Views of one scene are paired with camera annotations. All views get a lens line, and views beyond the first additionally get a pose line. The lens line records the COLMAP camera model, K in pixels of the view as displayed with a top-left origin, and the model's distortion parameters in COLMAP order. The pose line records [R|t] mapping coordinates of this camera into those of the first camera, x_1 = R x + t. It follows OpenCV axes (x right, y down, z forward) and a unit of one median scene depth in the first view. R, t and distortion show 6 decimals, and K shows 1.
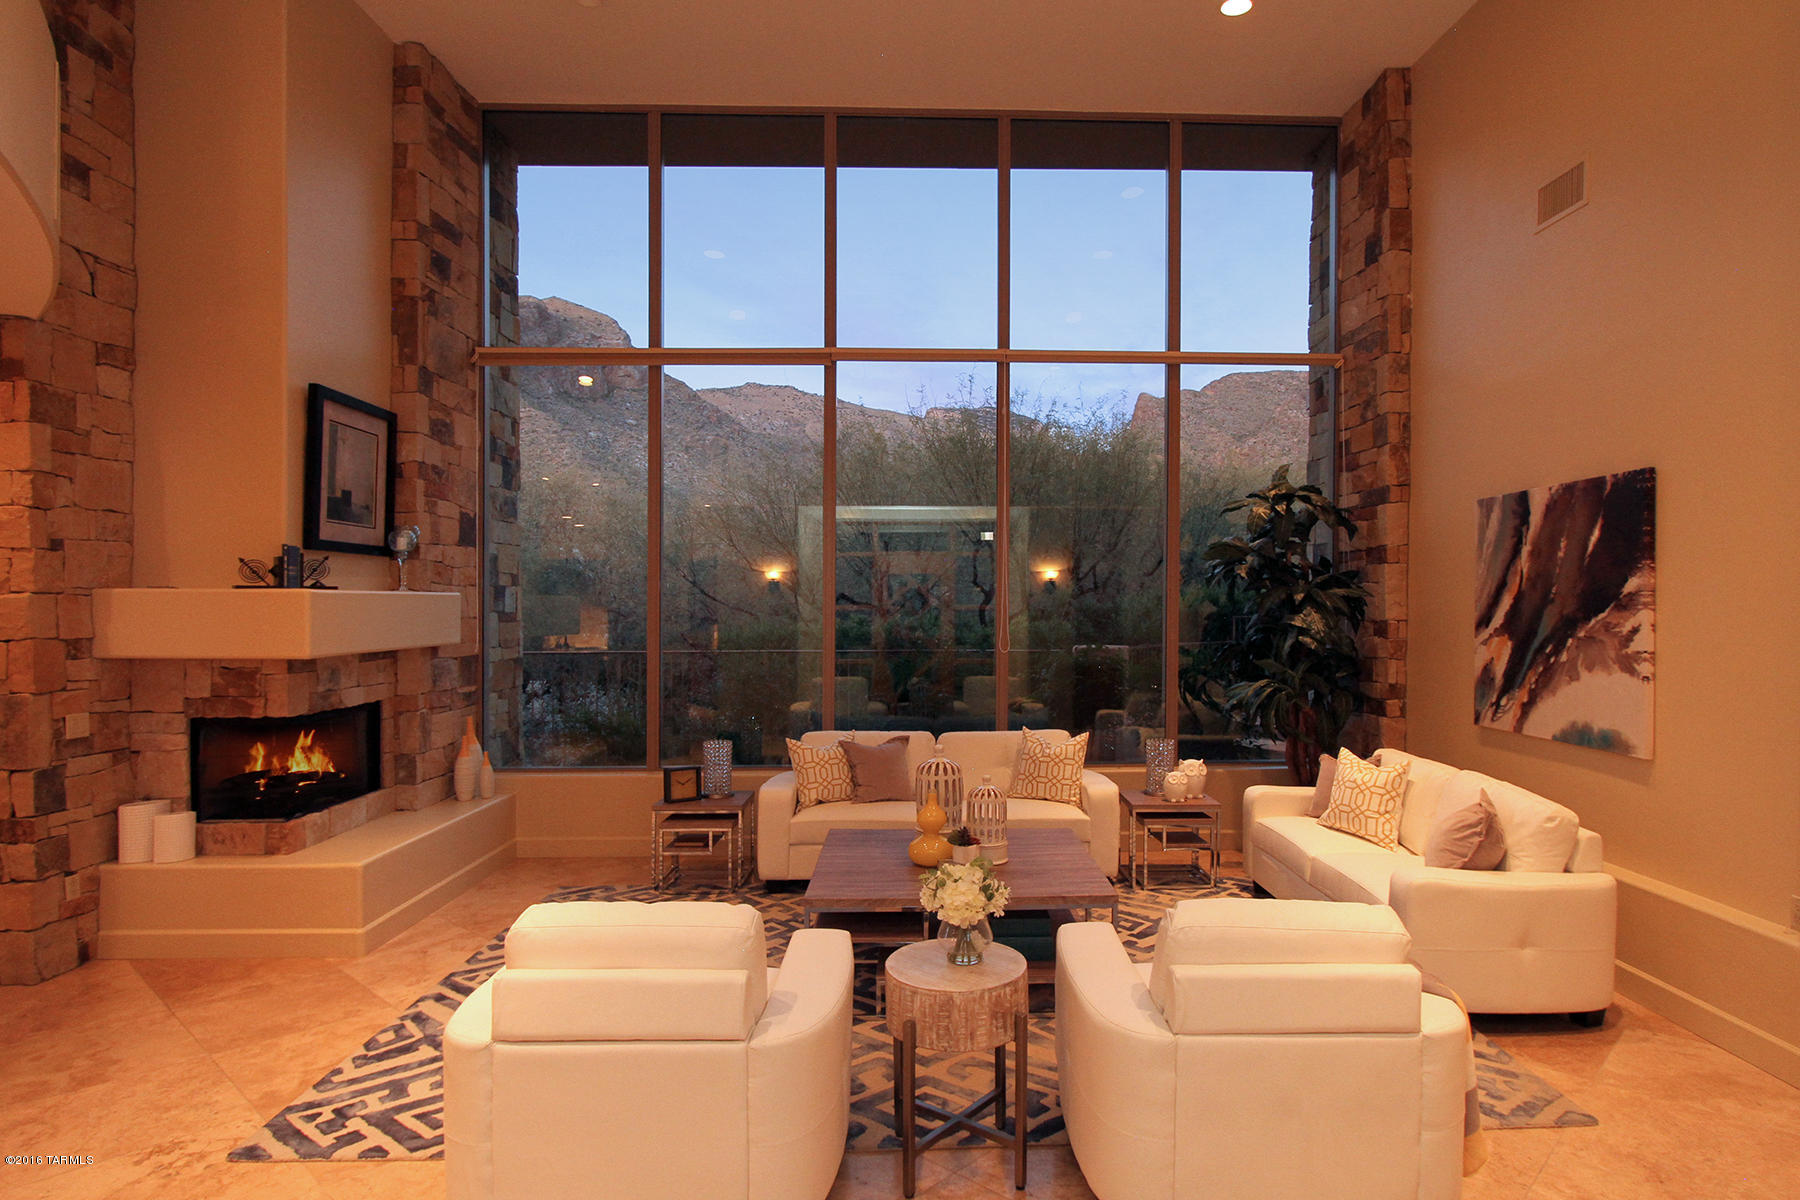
lens RADIAL K [[1033.5, 0, 910.3], [0, 1033.5, 607.5], [0, 0, 1]] dist [0.003490, 0.003050]
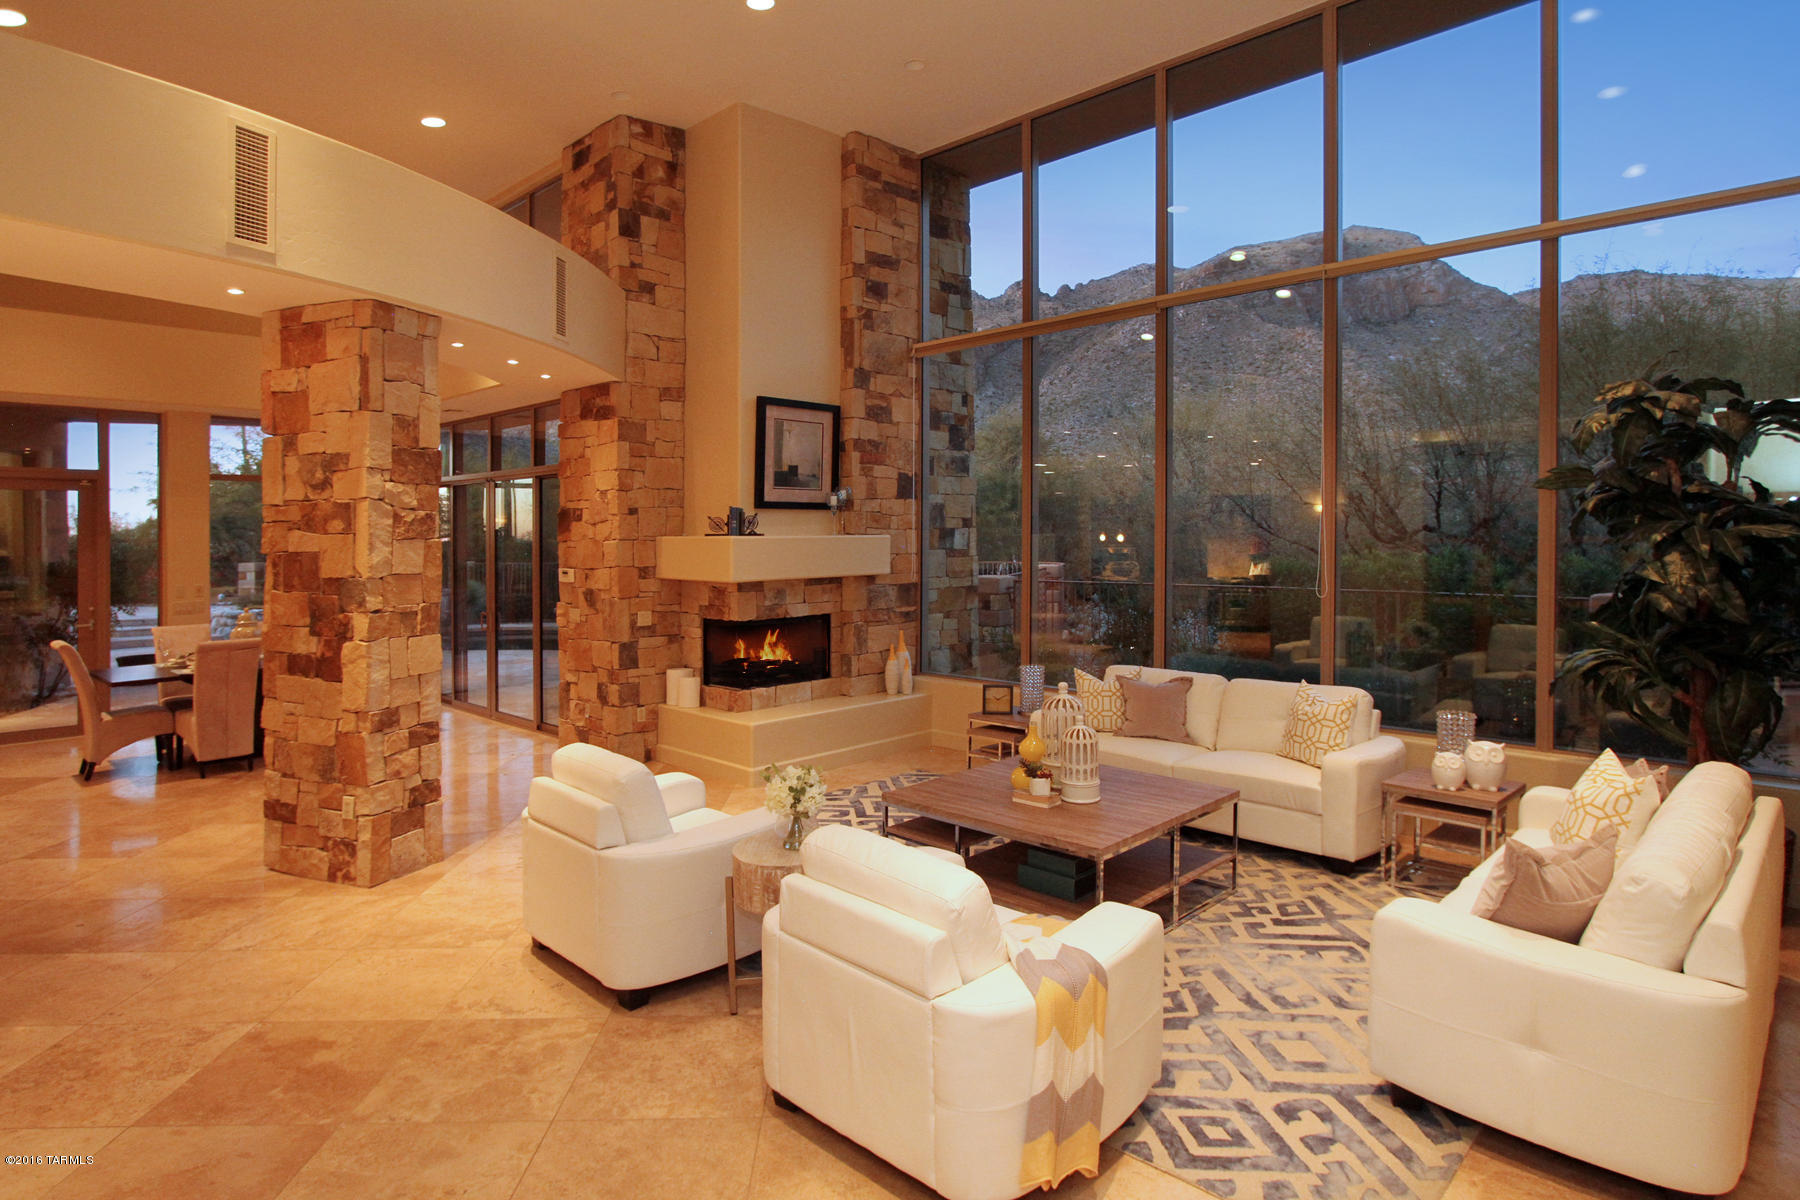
lens RADIAL K [[981.9, 0, 882.3], [0, 981.9, 526.1], [0, 0, 1]] dist [-0.000177, 0.002995]
pose [[0.697423, -0.011024, -0.716575, 0.583794], [0.005177, 0.999933, -0.010345, -0.016598], [0.716641, 0.003505, 0.697433, 0.160927]]
